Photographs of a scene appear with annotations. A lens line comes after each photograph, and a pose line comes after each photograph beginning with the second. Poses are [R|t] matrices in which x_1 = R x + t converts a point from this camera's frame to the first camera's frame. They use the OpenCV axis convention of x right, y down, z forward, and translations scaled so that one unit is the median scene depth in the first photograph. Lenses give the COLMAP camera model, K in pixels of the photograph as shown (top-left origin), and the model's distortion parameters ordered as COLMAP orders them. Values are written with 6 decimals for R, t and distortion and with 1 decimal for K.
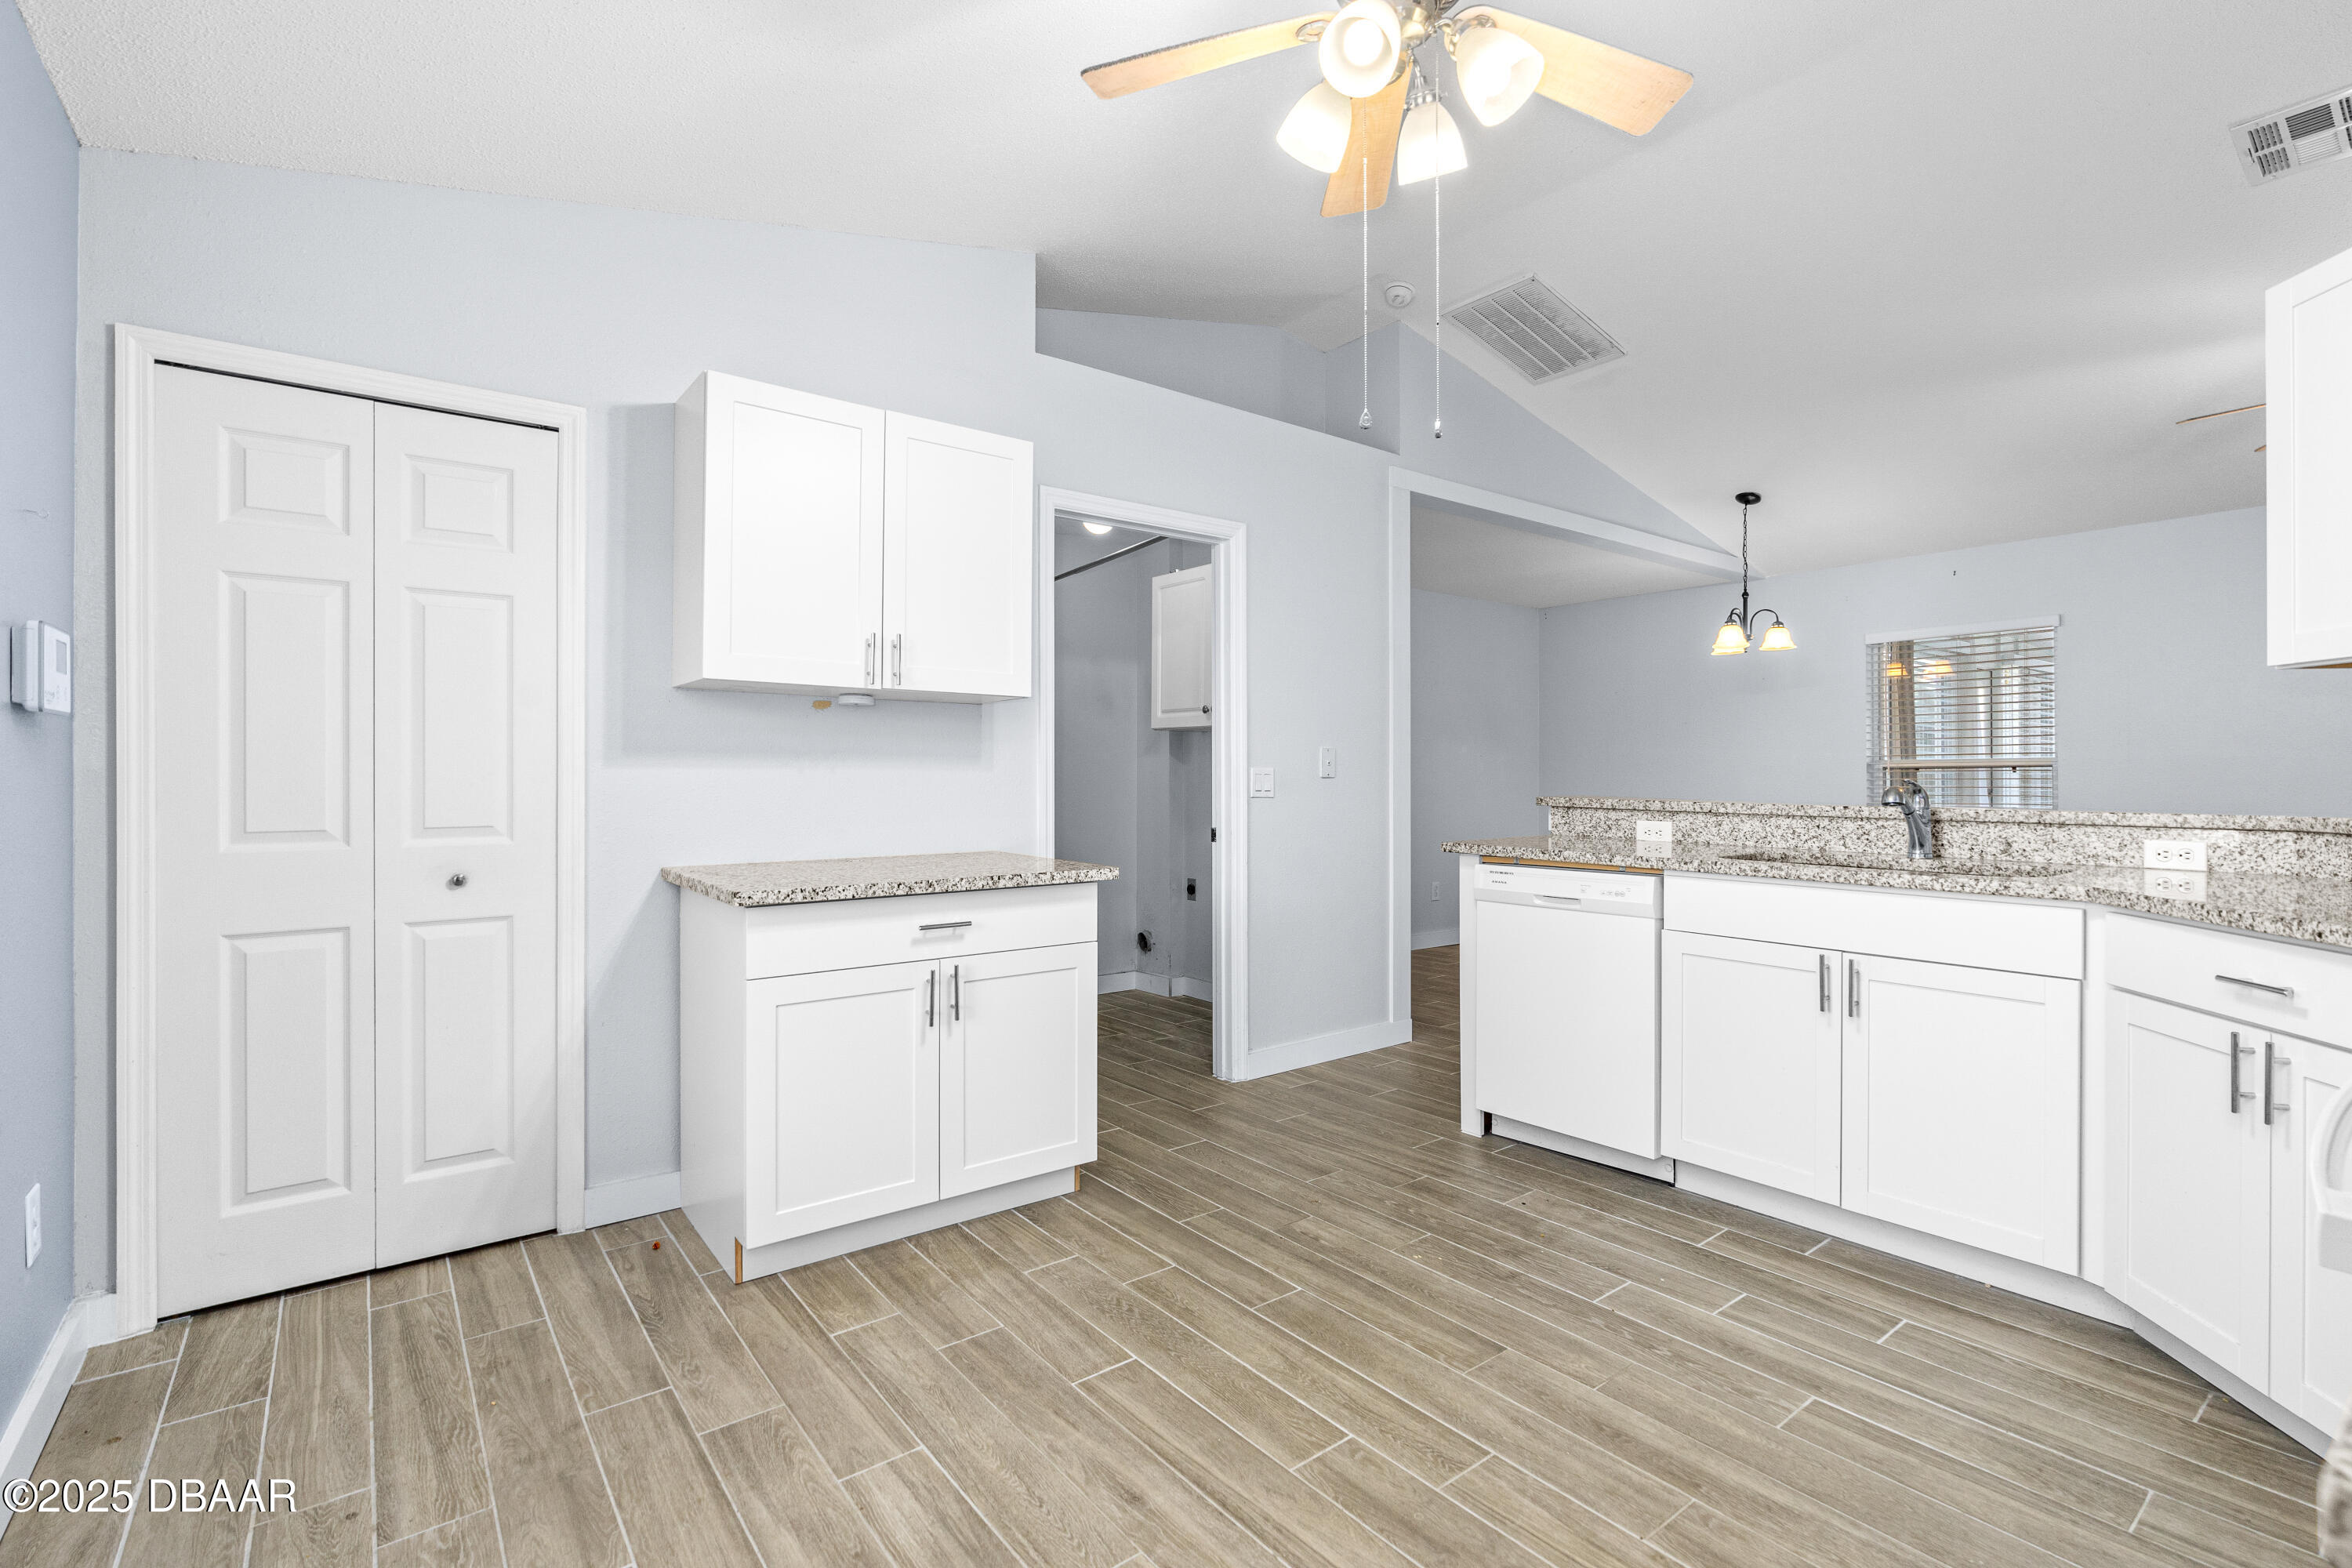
lens RADIAL K [[1085.4, 0, 1199.2], [0, 1085.4, 786.3], [0, 0, 1]] dist [0.001691, 0.000173]
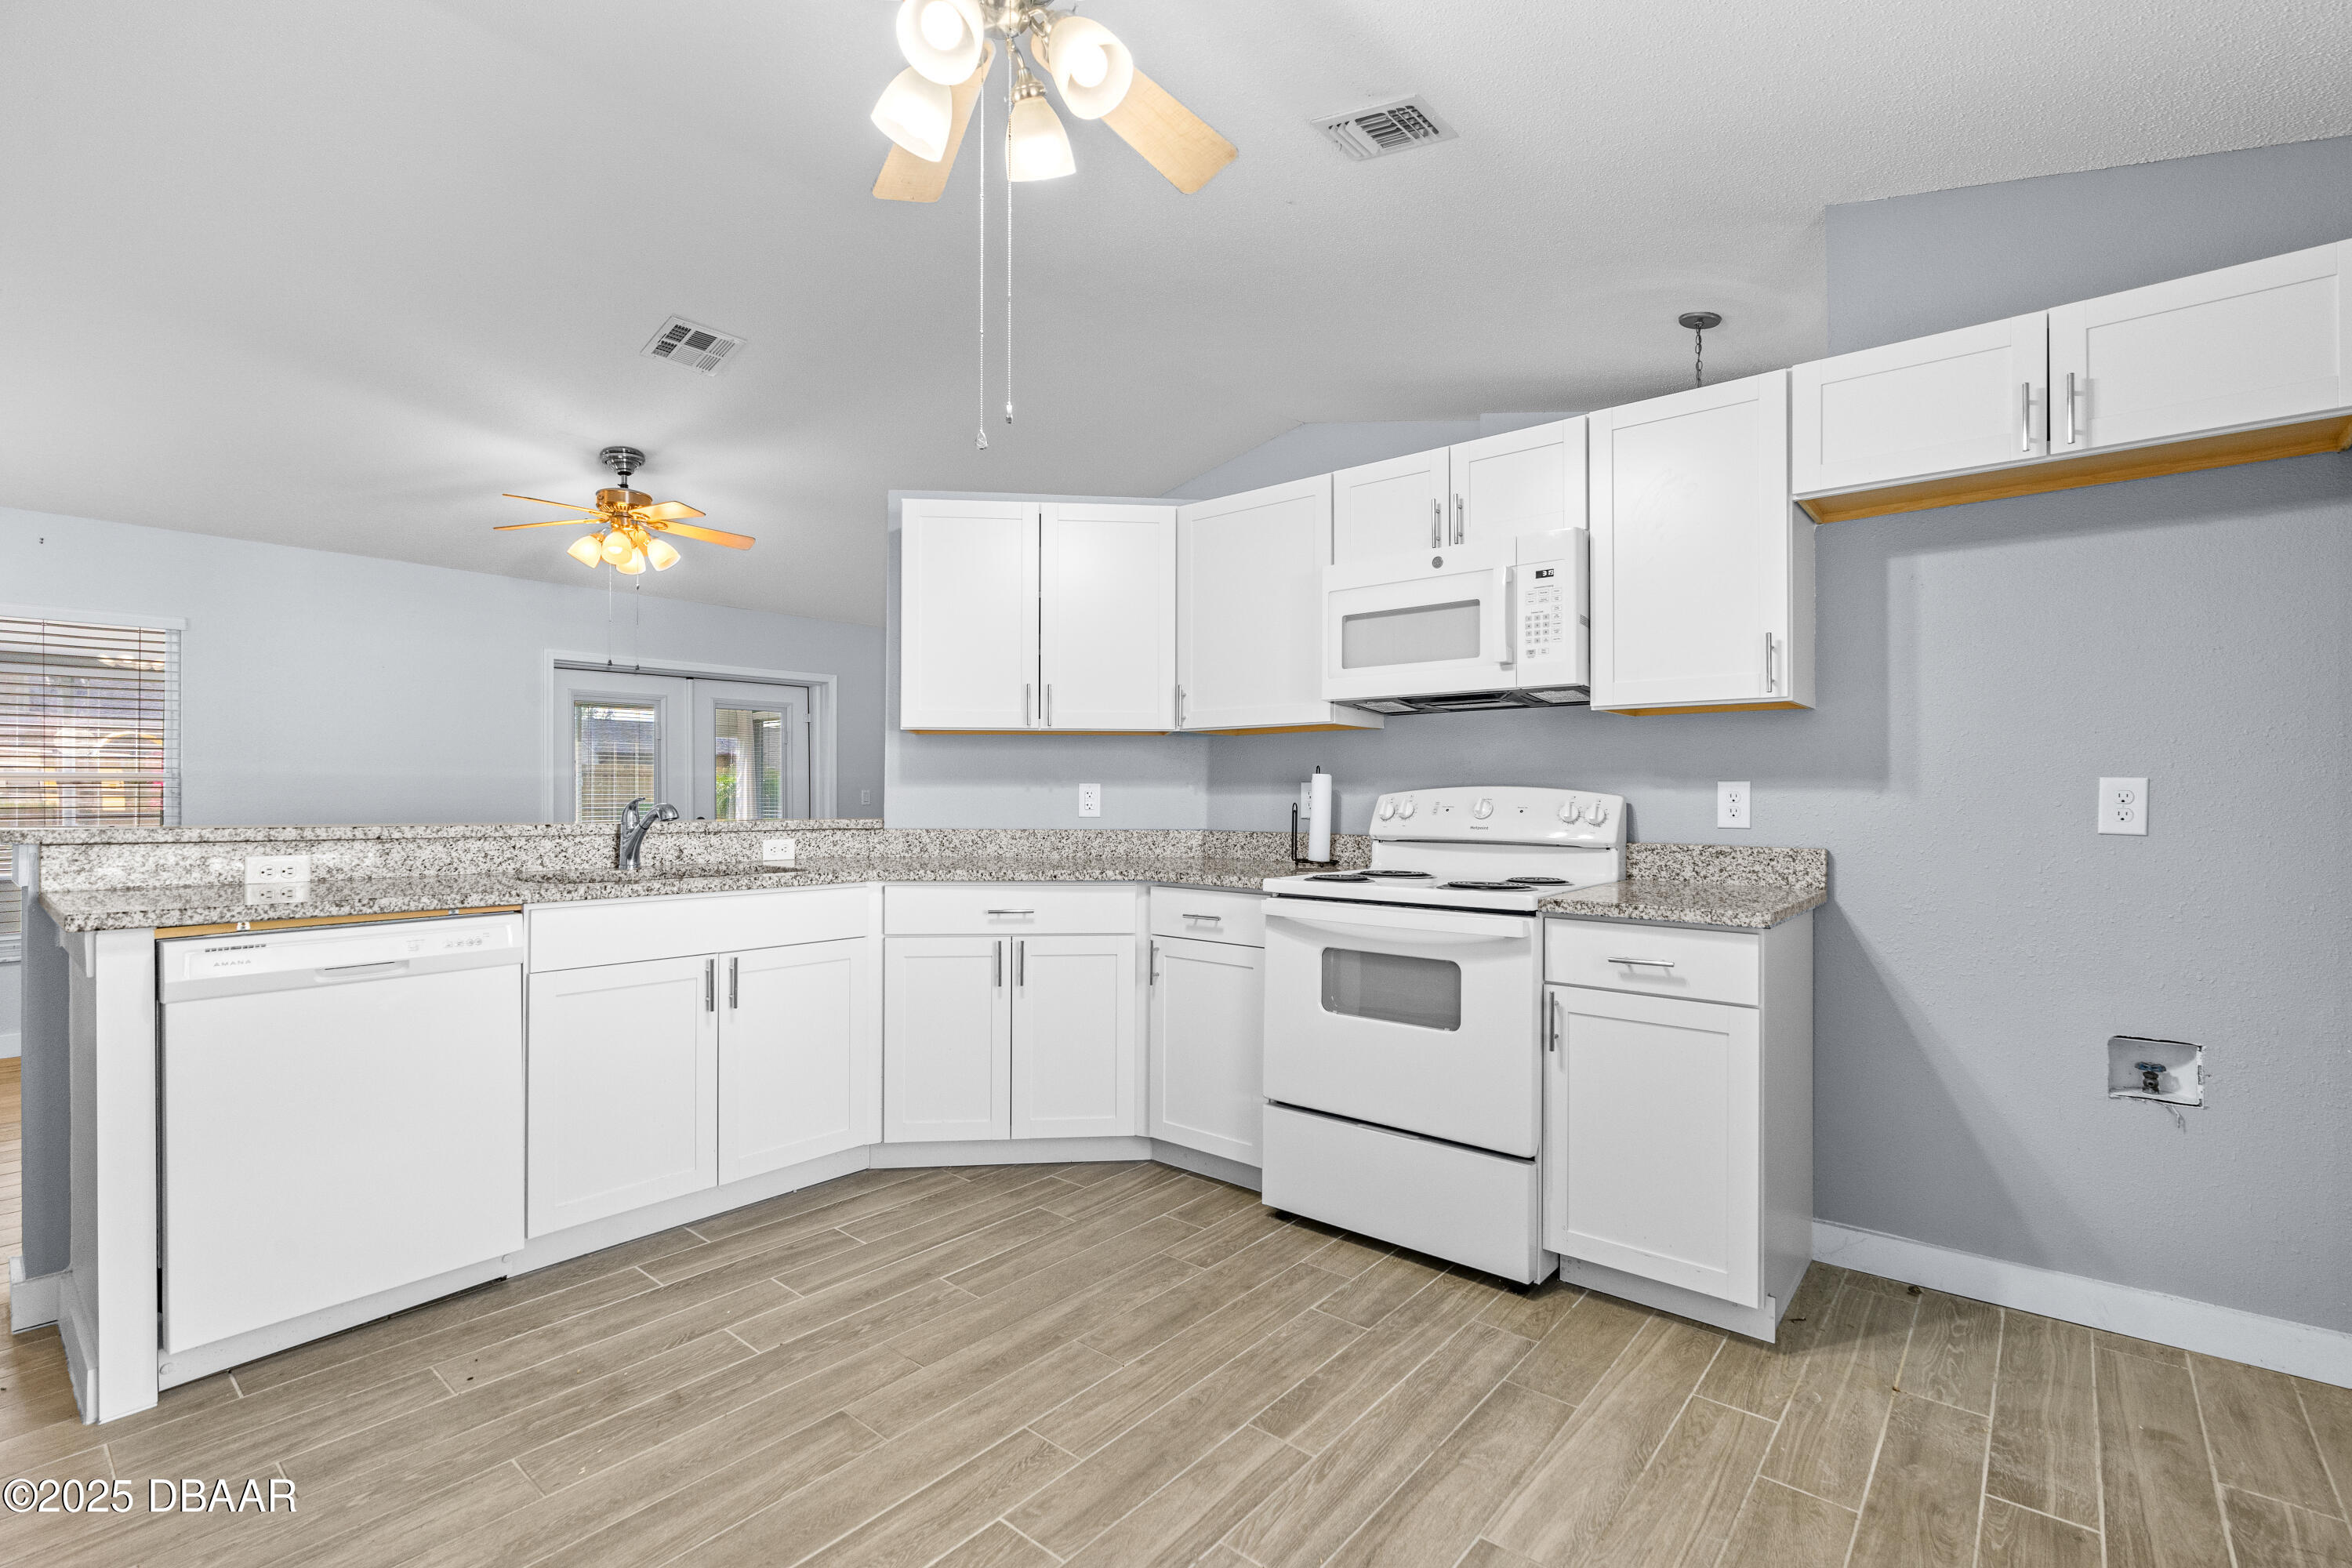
lens RADIAL K [[1065.2, 0, 1186.1], [0, 1065.2, 807.2], [0, 0, 1]] dist [-0.003222, -0.000004]
pose [[-0.206595, -0.011079, 0.978364, -0.565853], [0.010486, 0.999853, 0.013537, -0.005221], [-0.978370, 0.013055, -0.206449, 0.767054]]
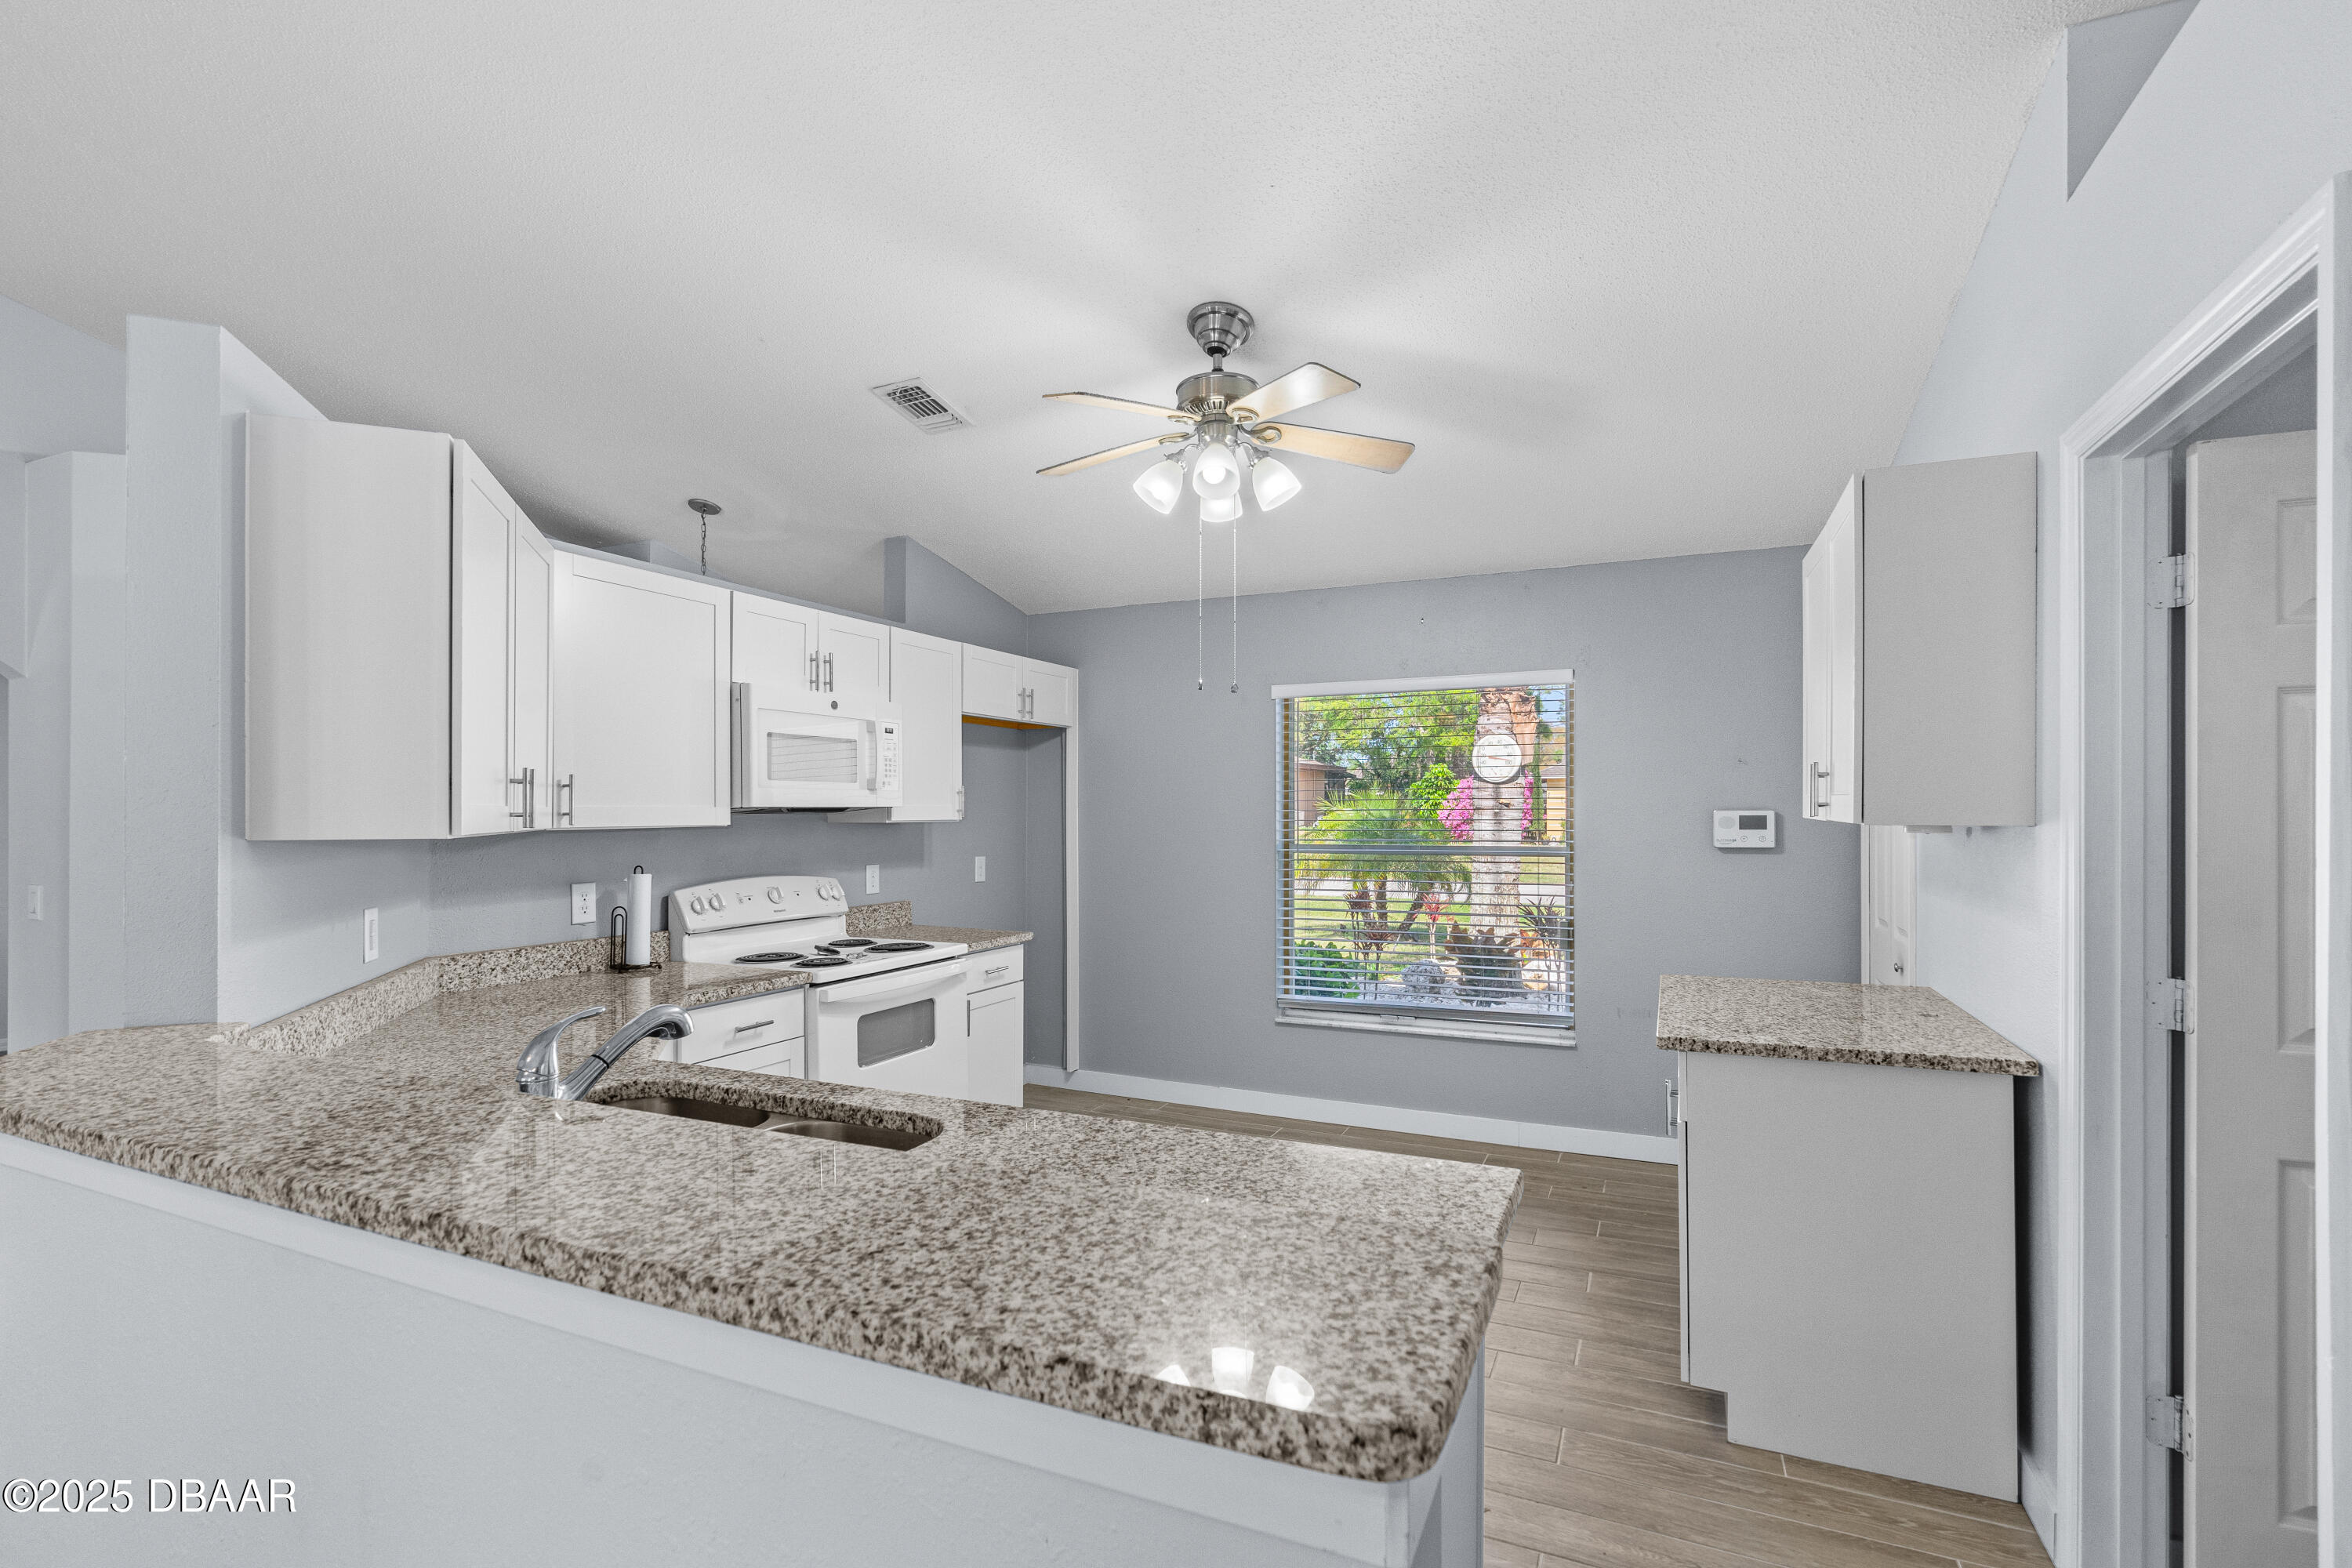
lens RADIAL K [[1065.2, 0, 1186.1], [0, 1065.2, 807.2], [0, 0, 1]] dist [-0.003222, -0.000004]
pose [[-0.884978, -0.000652, -0.465633, 0.739828], [-0.004188, 0.999970, 0.006558, -0.119132], [0.465614, 0.007754, -0.884954, 1.783615]]
